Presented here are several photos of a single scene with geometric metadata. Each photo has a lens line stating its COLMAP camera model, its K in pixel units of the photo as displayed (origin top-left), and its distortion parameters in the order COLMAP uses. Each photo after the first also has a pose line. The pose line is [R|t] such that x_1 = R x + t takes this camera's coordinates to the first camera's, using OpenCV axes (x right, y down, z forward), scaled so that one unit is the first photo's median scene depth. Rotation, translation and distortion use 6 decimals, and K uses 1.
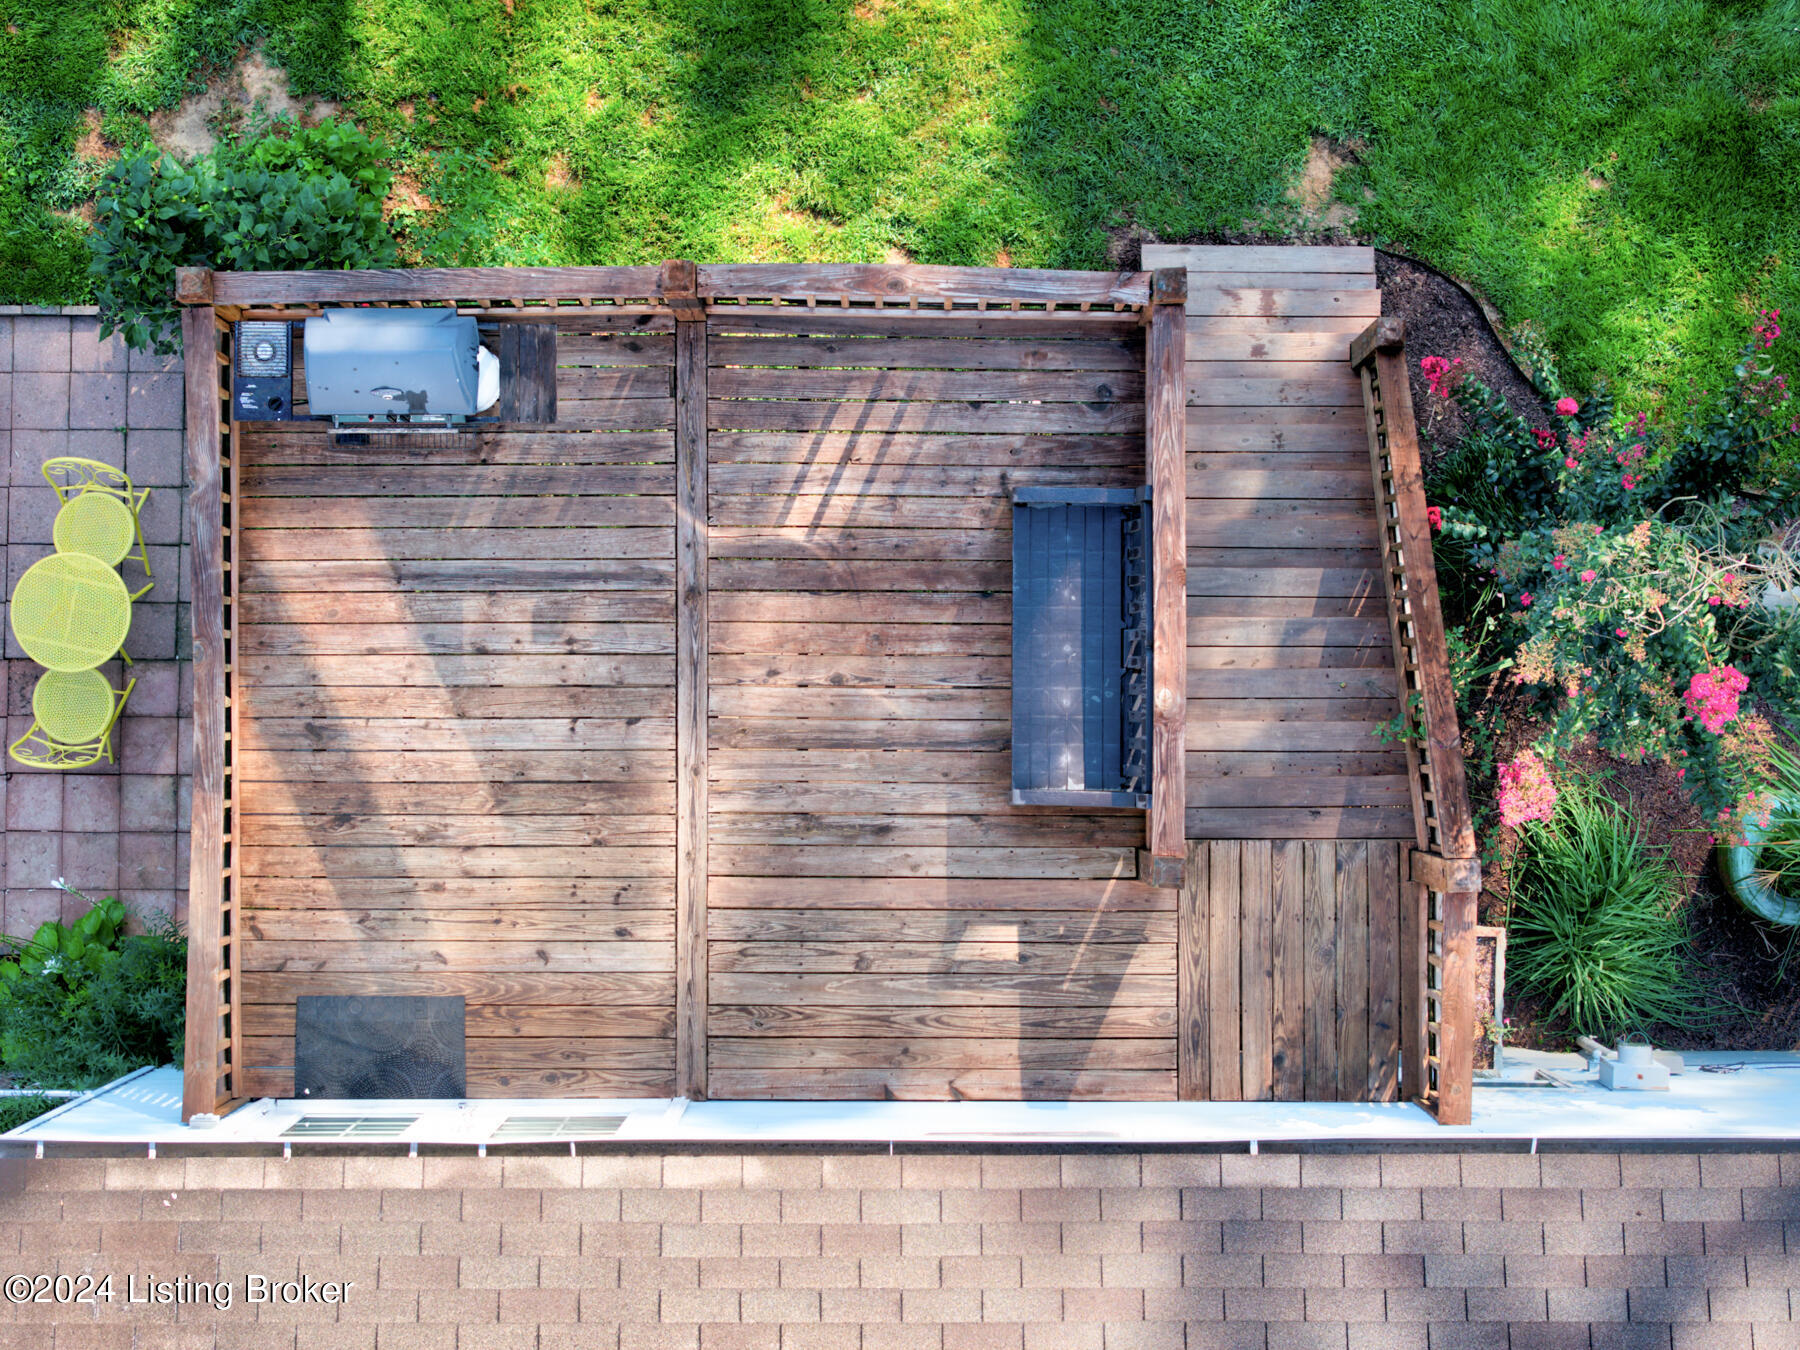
lens RADIAL K [[3599.3, 0, 900.0], [0, 3599.3, 675.0], [0, 0, 1]] dist [-0.031663, 0.332848]
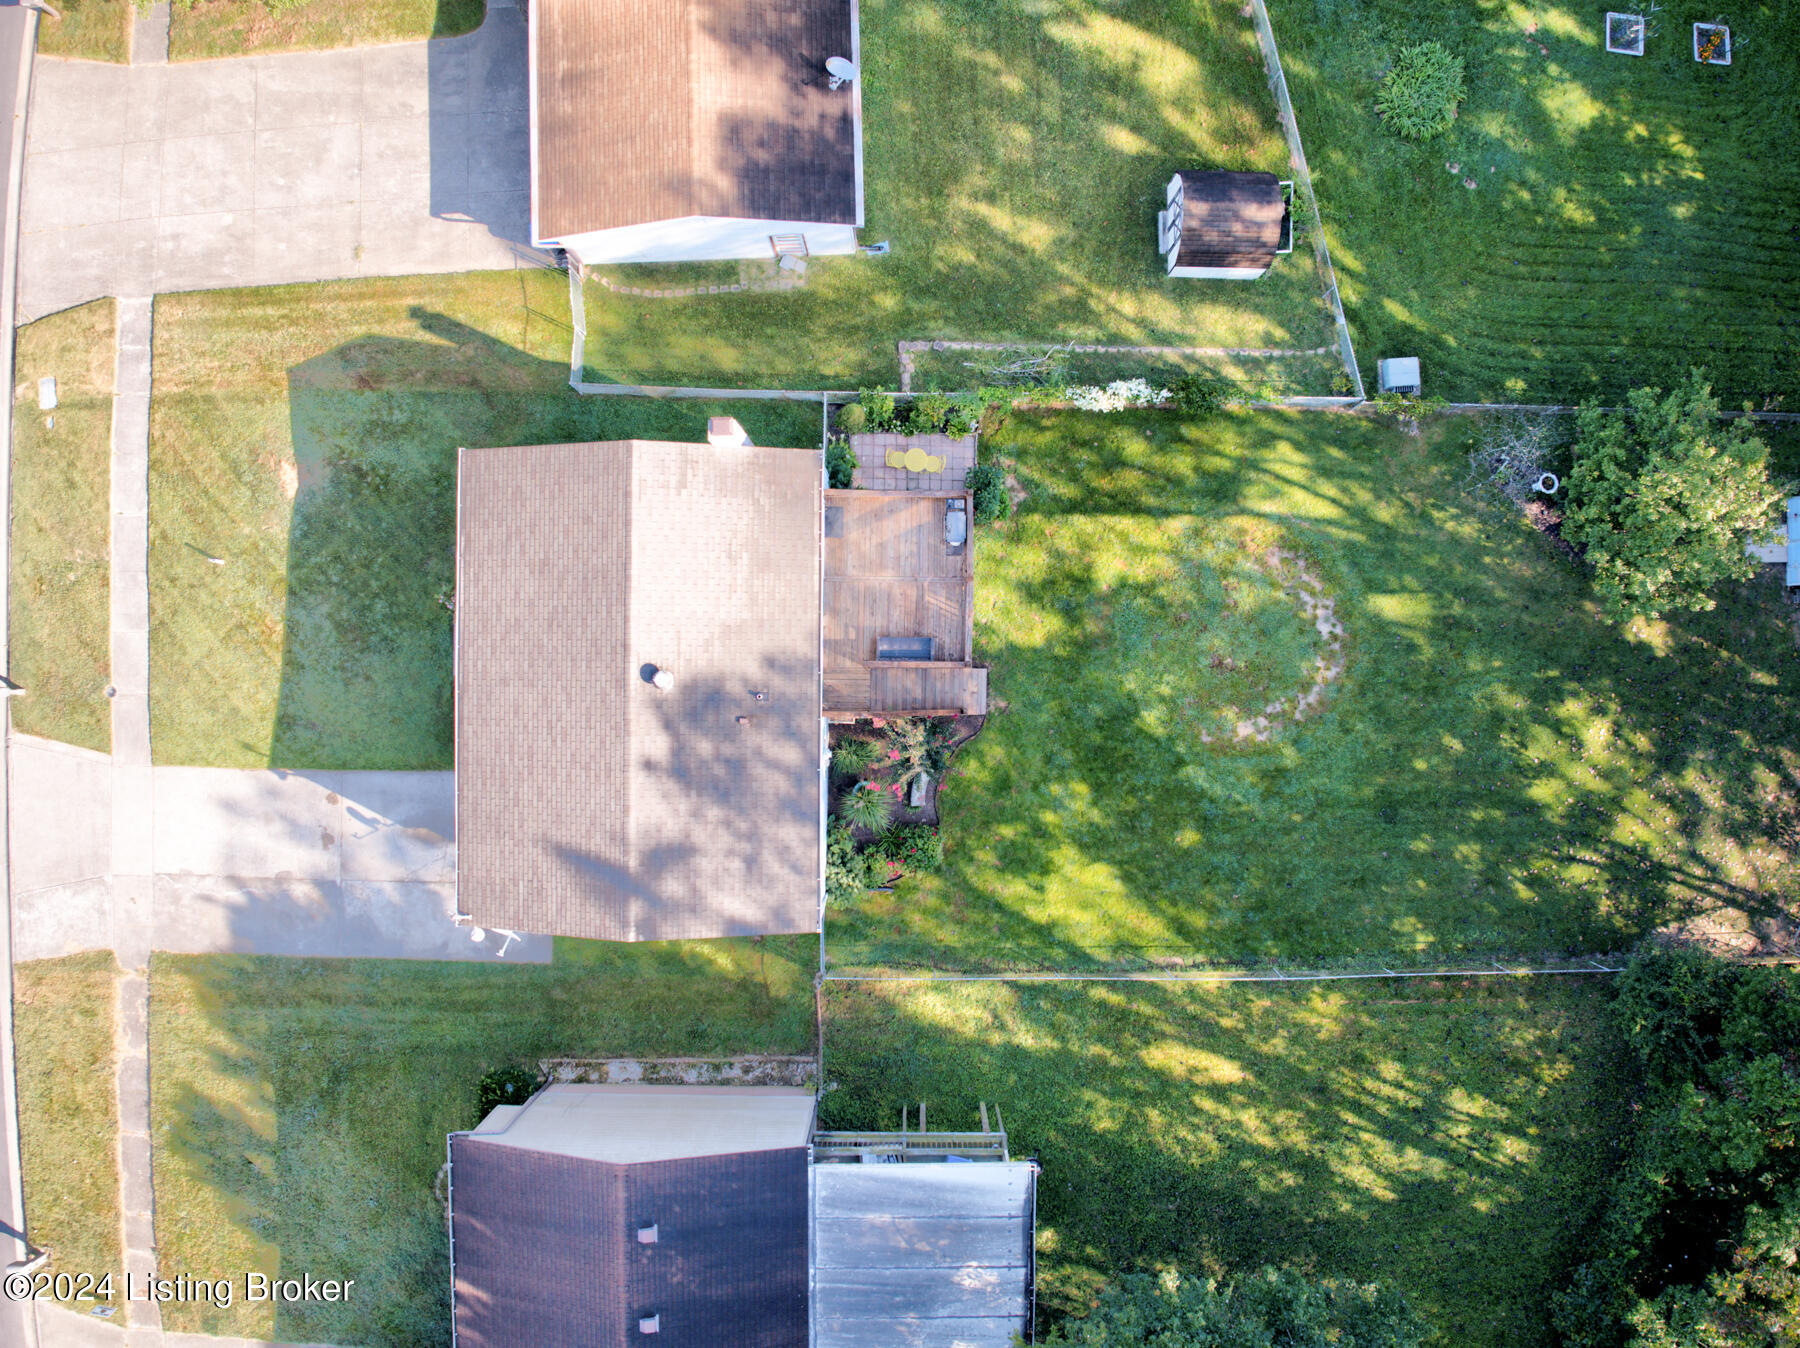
lens RADIAL K [[1386.9, 0, 903.4], [0, 1386.9, 654.6], [0, 0, 1]] dist [-0.107337, 0.004660]
pose [[-0.005890, 0.999948, -0.008276, 0.072600], [-0.999922, -0.005798, 0.011024, -0.026433], [0.010975, 0.008340, 0.999905, -1.100028]]
